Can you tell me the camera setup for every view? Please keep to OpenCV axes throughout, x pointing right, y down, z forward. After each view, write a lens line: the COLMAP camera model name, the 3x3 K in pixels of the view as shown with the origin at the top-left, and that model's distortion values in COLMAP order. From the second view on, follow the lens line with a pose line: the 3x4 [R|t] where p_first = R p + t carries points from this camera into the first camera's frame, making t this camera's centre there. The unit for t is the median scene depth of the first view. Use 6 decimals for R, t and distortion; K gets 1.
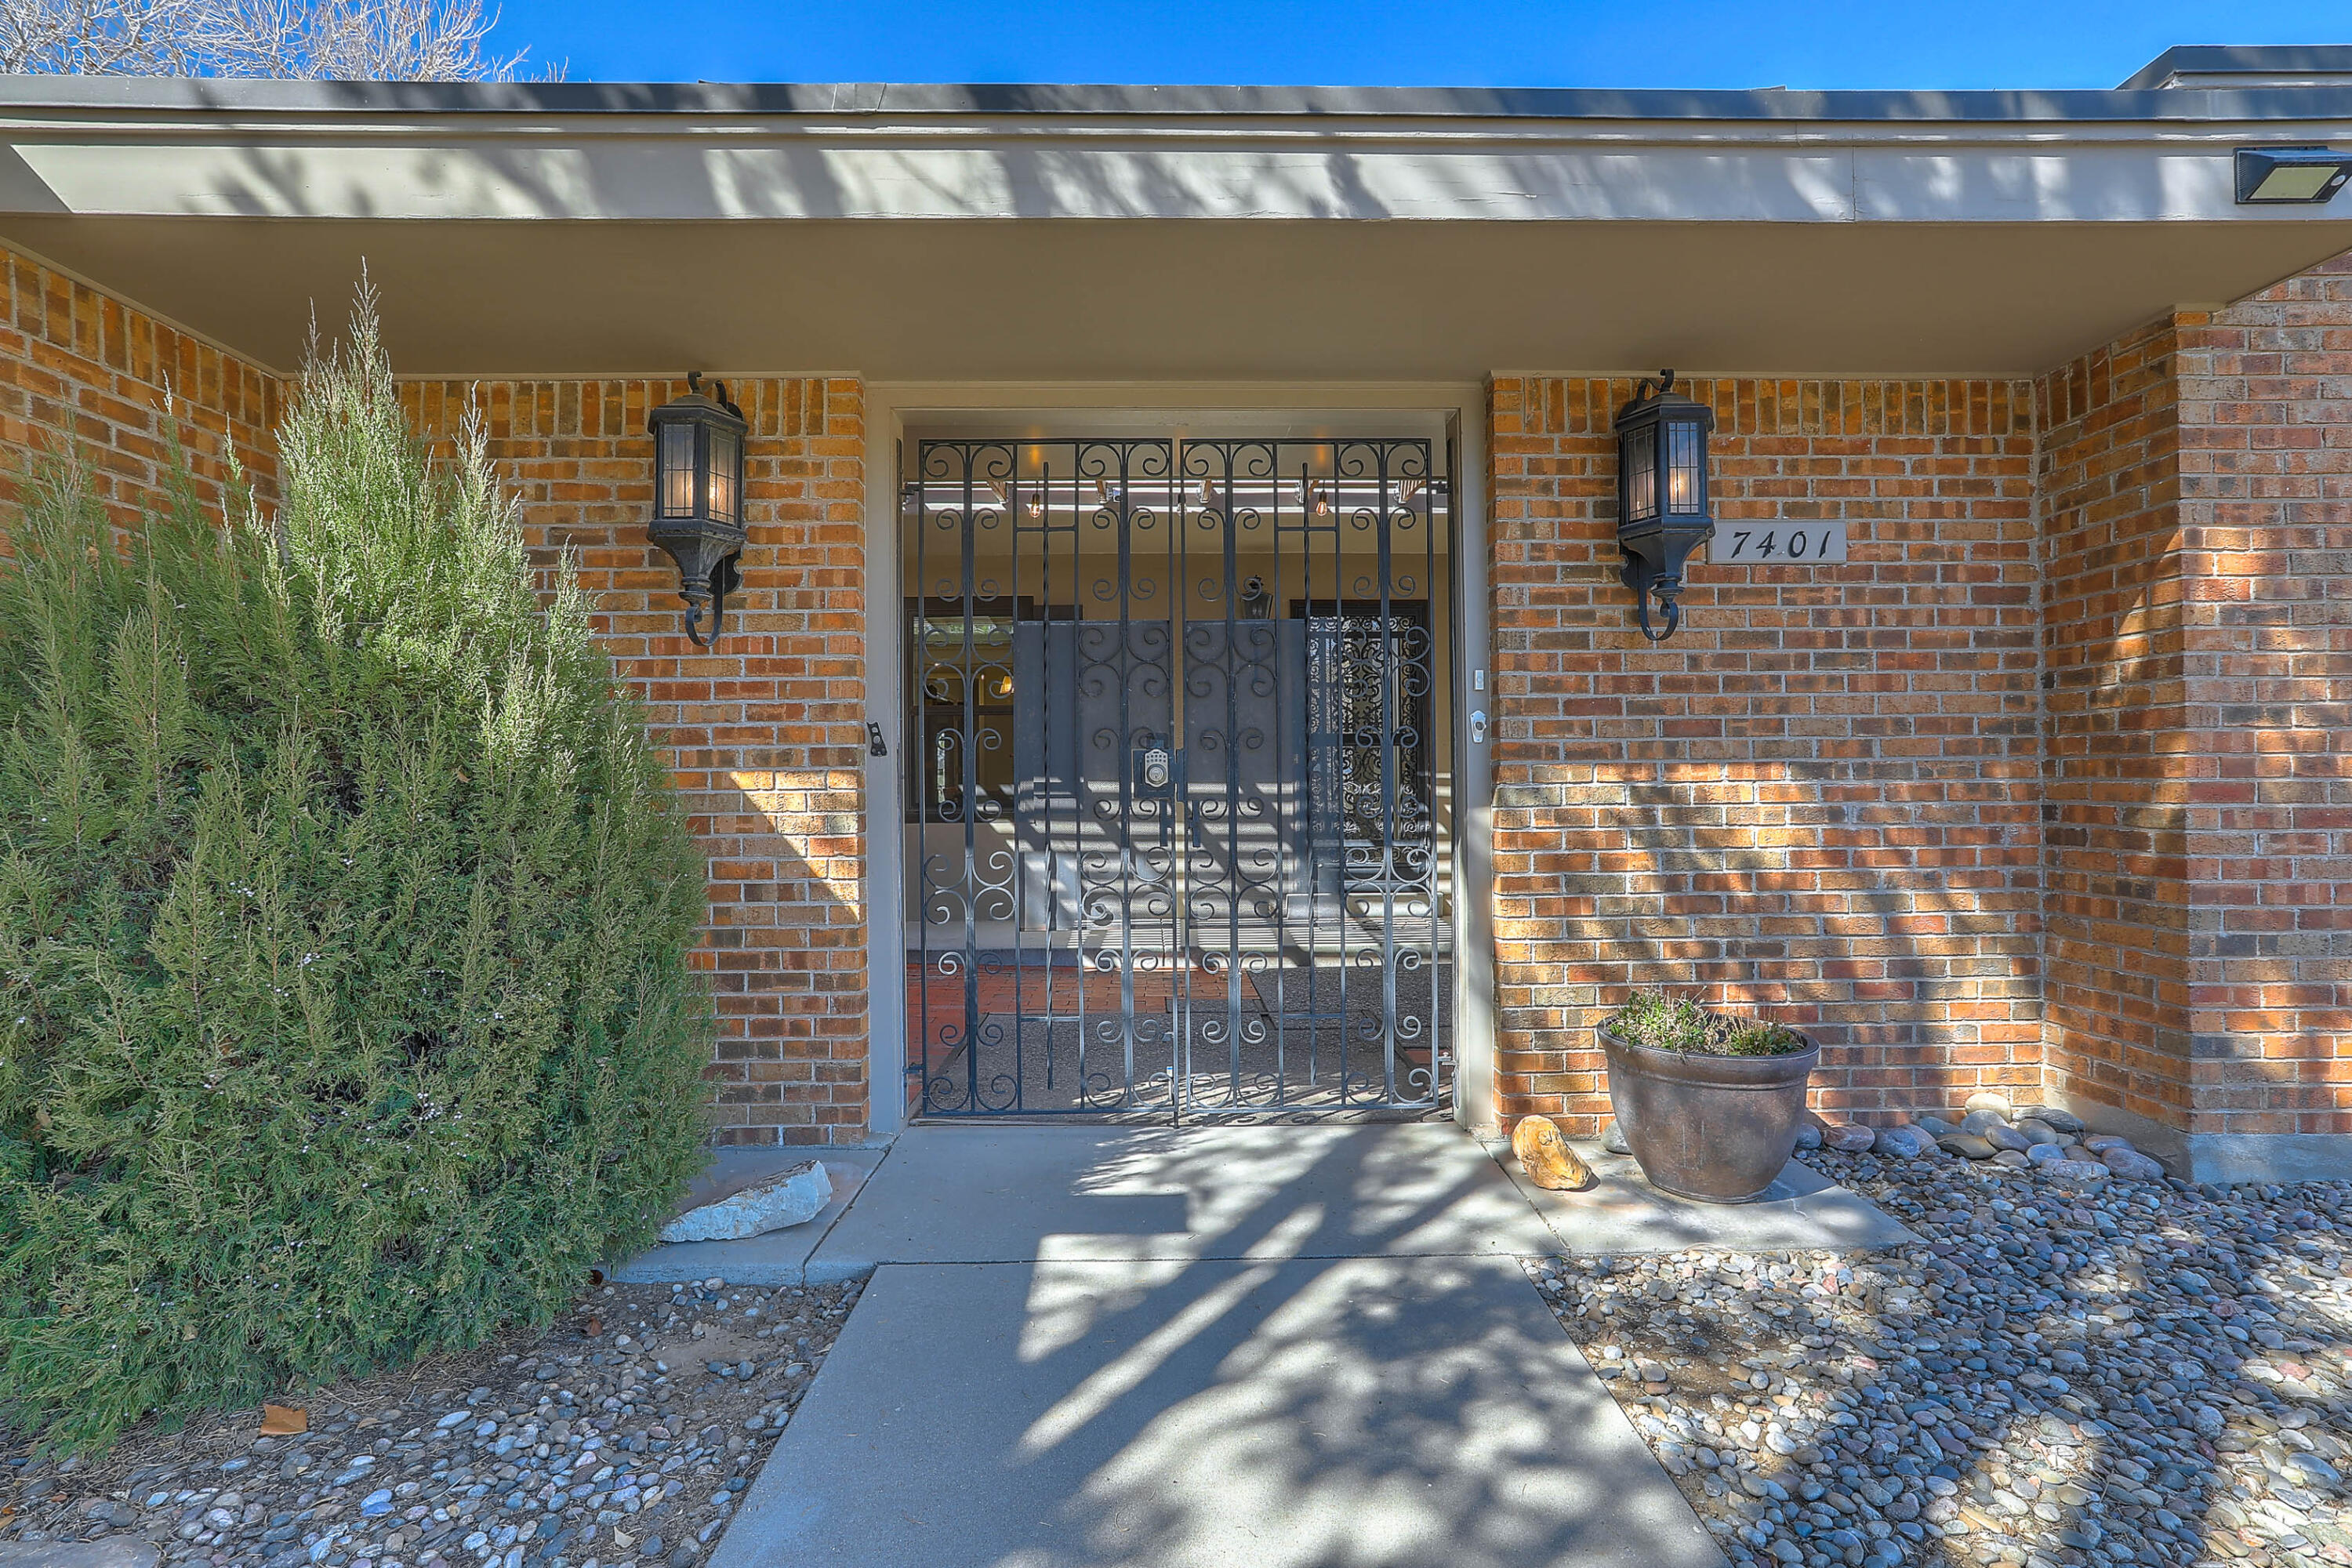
lens RADIAL K [[1069.3, 0, 1158.1], [0, 1069.3, 788.9], [0, 0, 1]] dist [-0.053825, 0.019207]
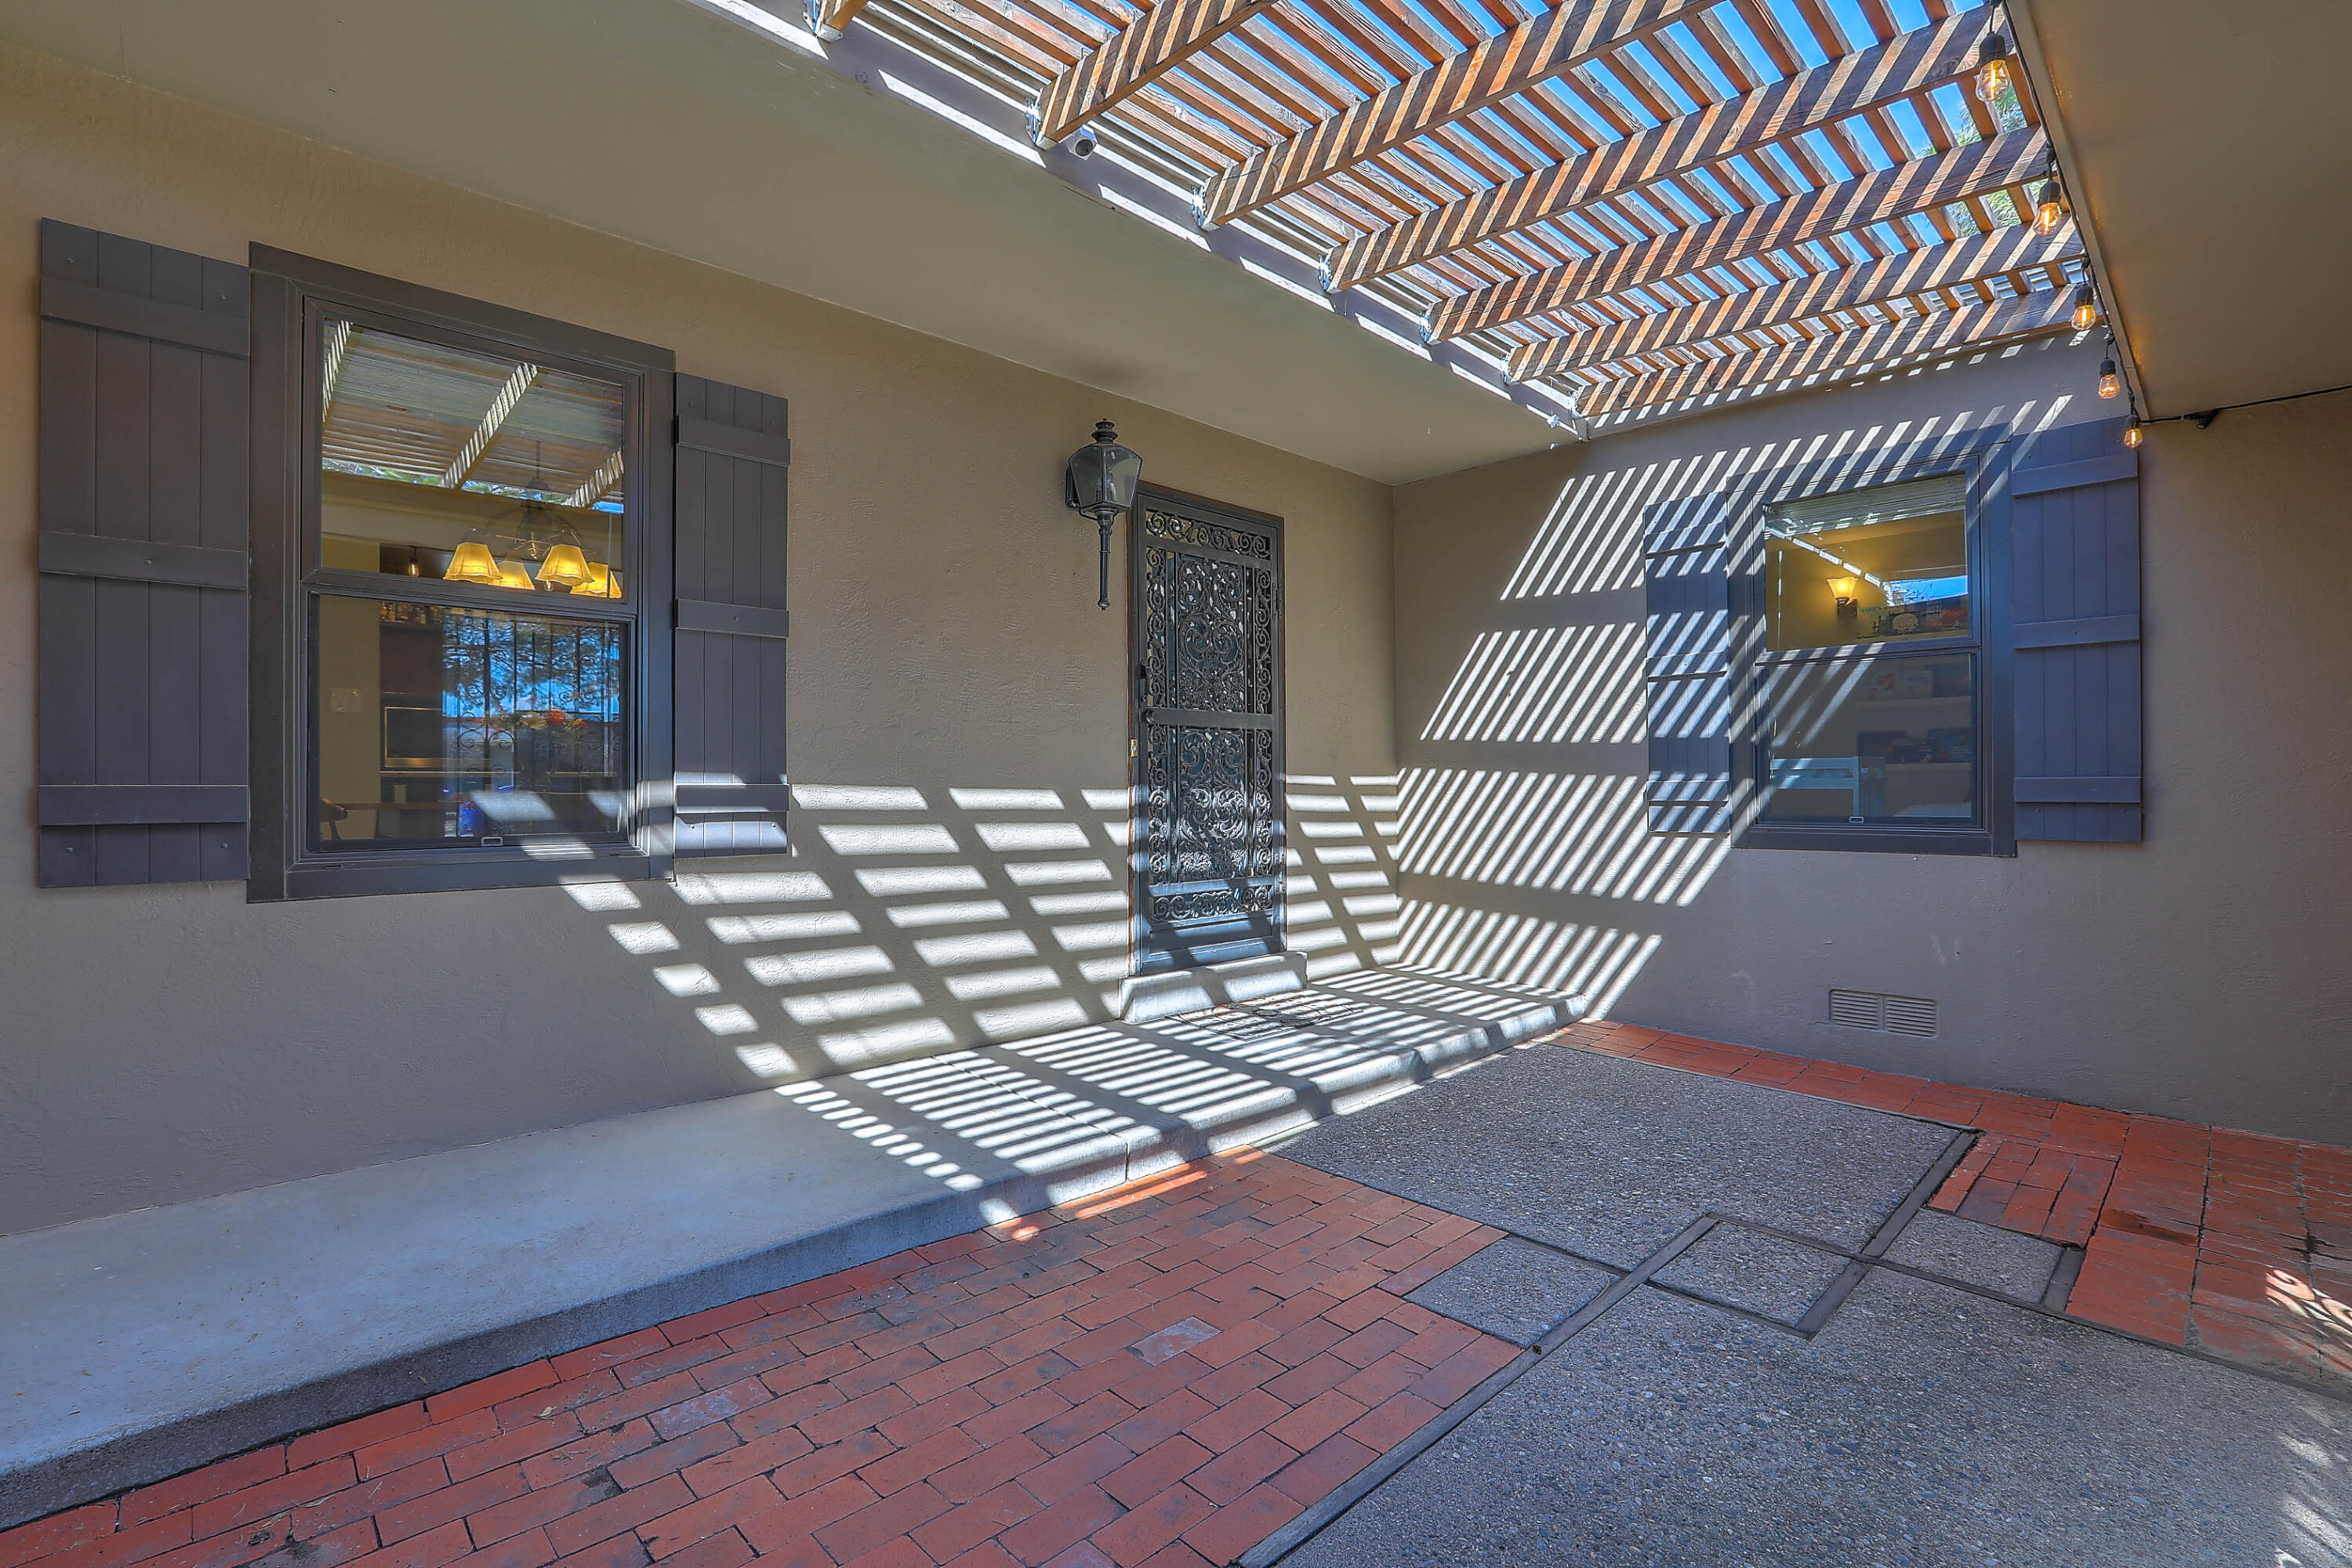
lens RADIAL K [[1069.3, 0, 1187.7], [0, 1069.3, 787.3], [0, 0, 1]] dist [-0.053825, 0.019207]
pose [[0.726278, 0.005338, 0.687380, -0.597289], [-0.002297, 0.999983, -0.005339, -0.009075], [-0.687397, 0.002299, 0.726278, 1.277211]]
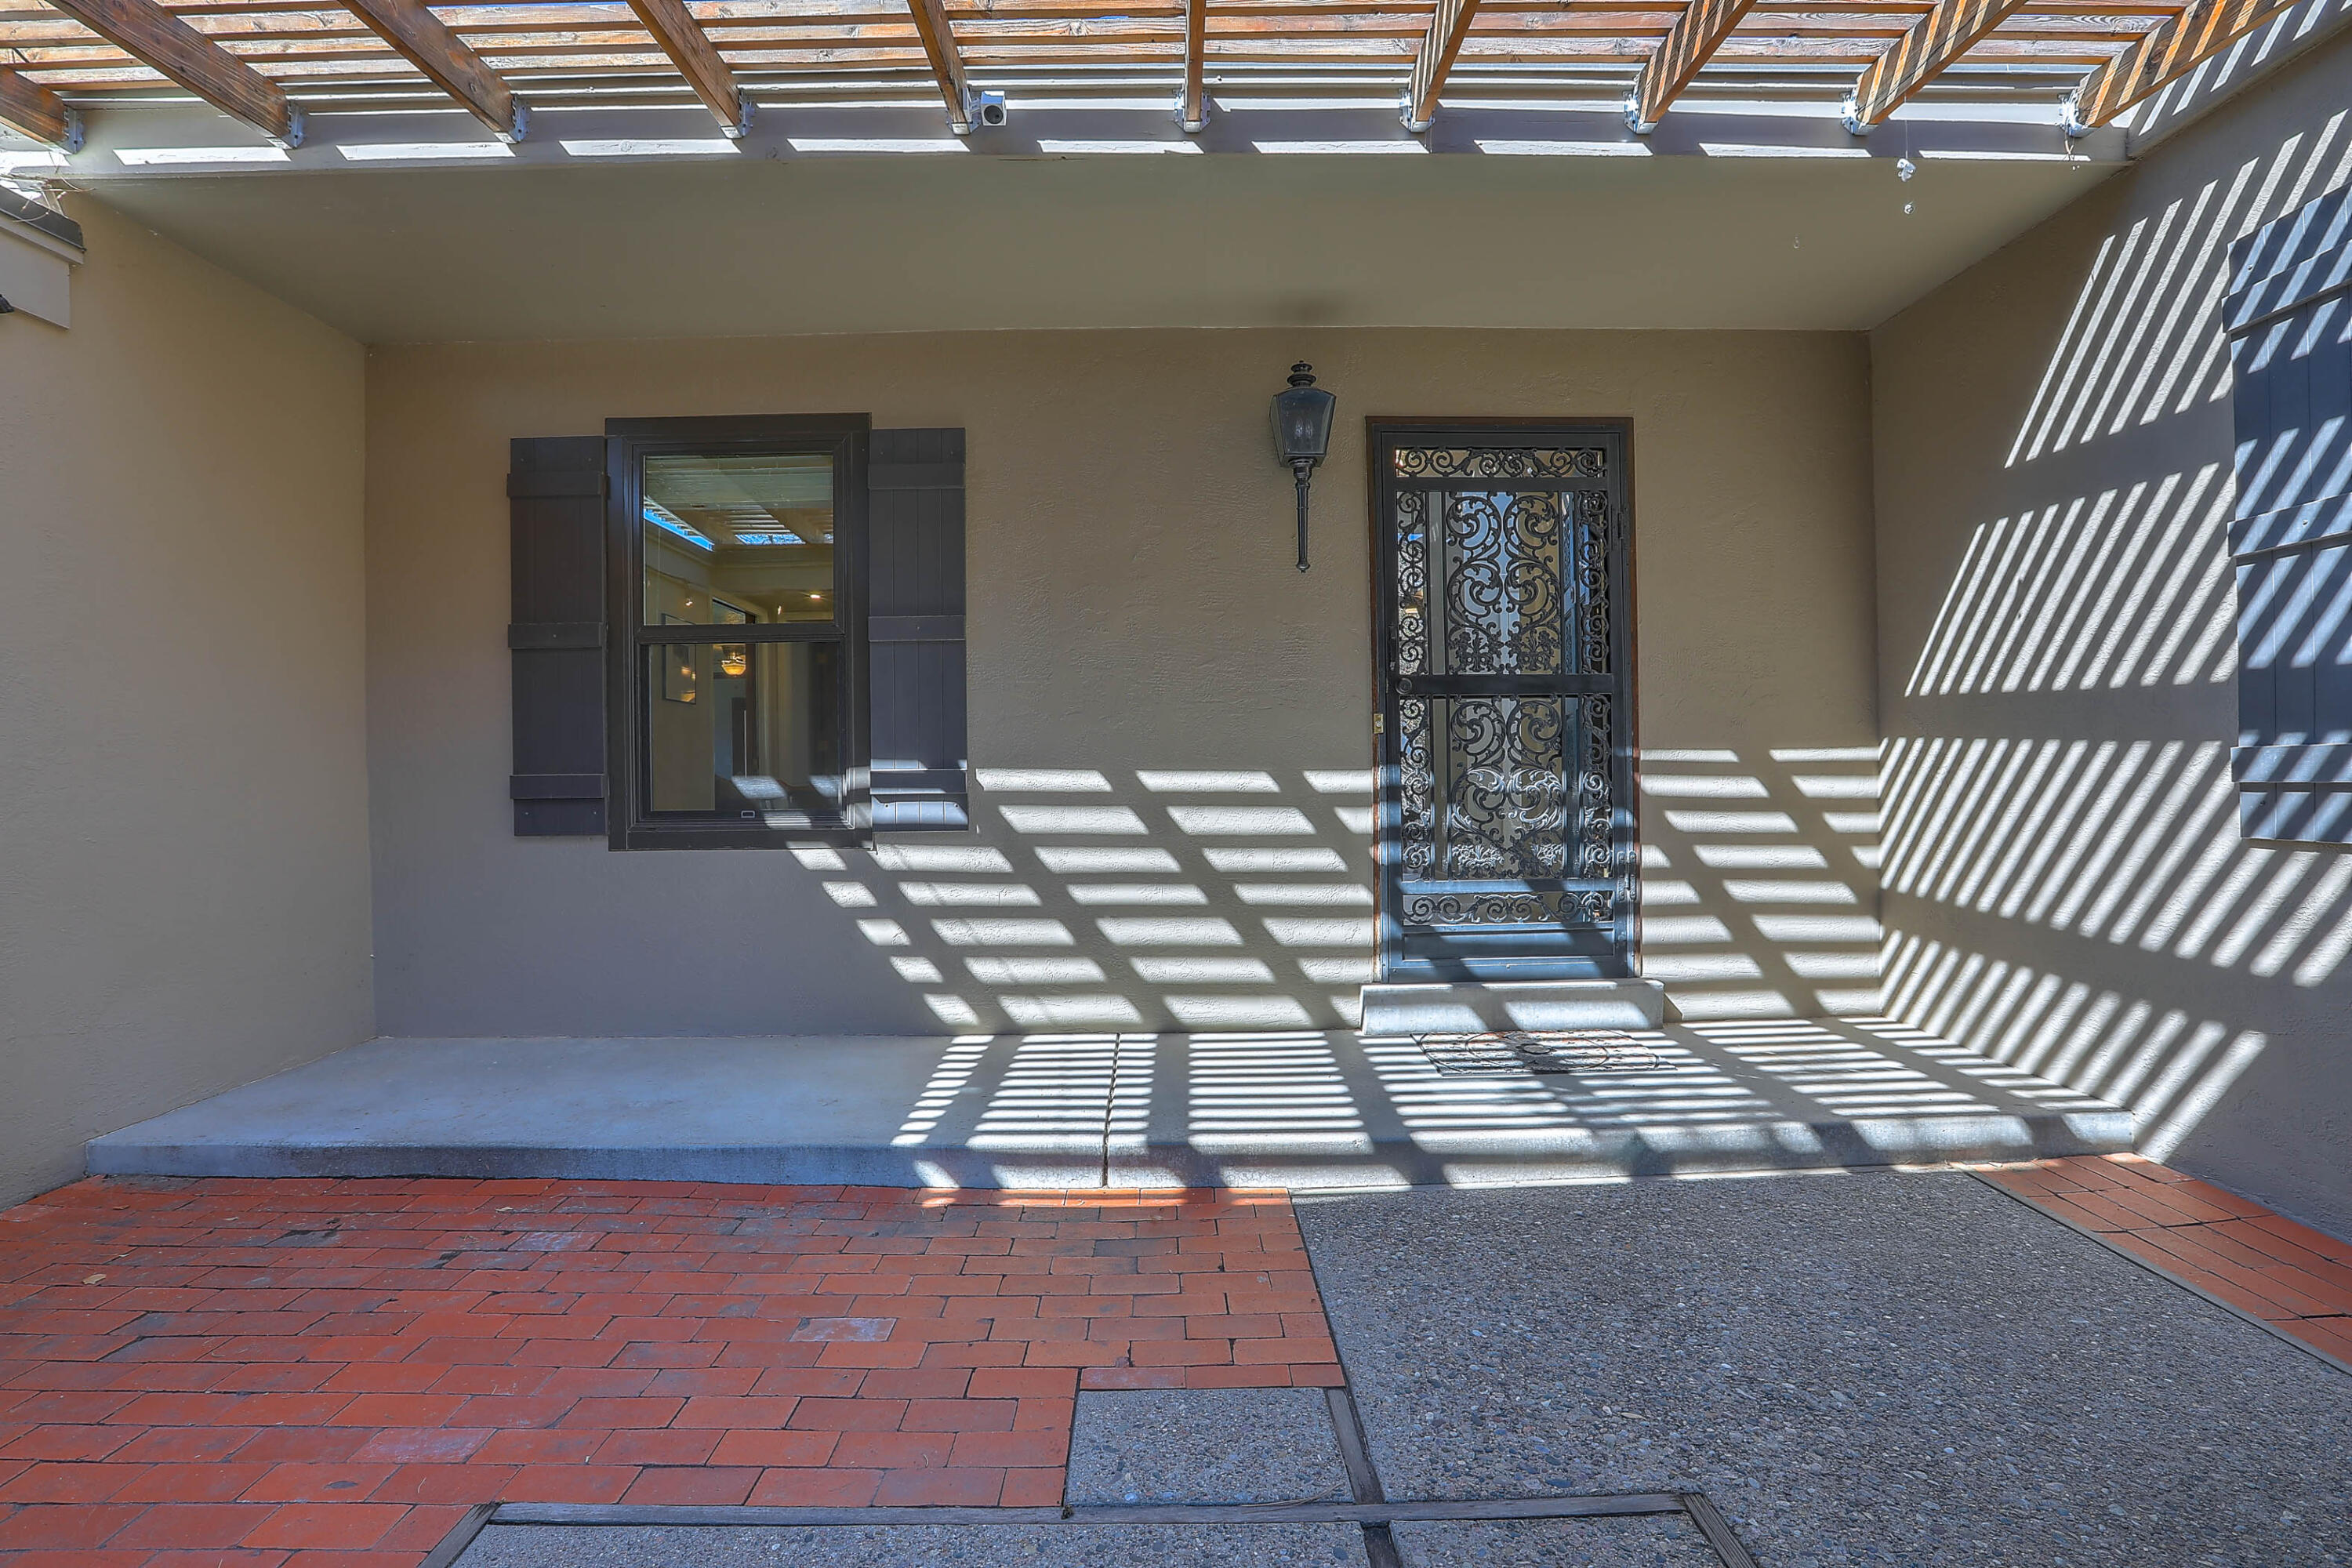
lens RADIAL K [[1069.3, 0, 1161.5], [0, 1069.3, 787.7], [0, 0, 1]] dist [-0.053825, 0.019207]
pose [[0.999991, -0.003646, -0.002170, 0.056194], [0.003669, 0.999937, 0.010572, -0.007623], [0.002131, -0.010580, 0.999942, 1.117410]]
